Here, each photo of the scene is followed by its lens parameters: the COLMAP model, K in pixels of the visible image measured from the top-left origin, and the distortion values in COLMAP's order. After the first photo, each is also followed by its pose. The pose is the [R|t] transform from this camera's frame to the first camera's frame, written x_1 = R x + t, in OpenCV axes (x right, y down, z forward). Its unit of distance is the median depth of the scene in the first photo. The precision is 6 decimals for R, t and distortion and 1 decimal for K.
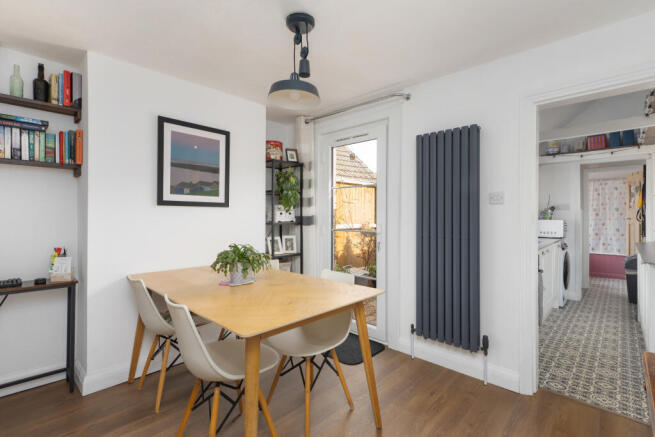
lens RADIAL K [[302.0, 0, 326.8], [0, 302.0, 215.8], [0, 0, 1]] dist [-0.001976, -0.000438]
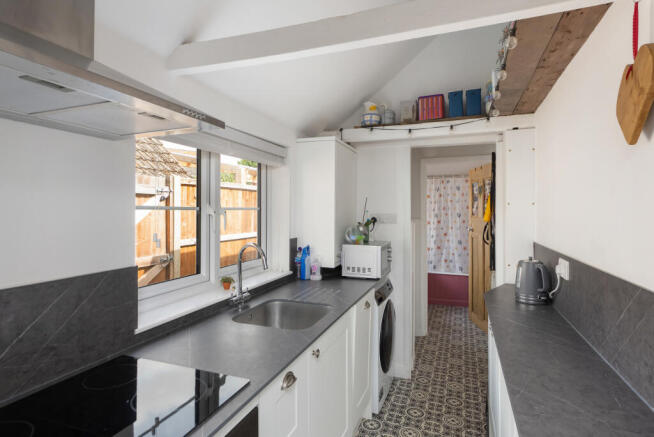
lens RADIAL K [[345.4, 0, 327.0], [0, 345.4, 210.3], [0, 0, 1]] dist [0.001593, 0.000278]
pose [[0.921278, -0.000535, 0.388905, 0.362704], [0.001314, 0.999998, -0.001737, -0.038684], [-0.388903, 0.002112, 0.921276, 0.374393]]
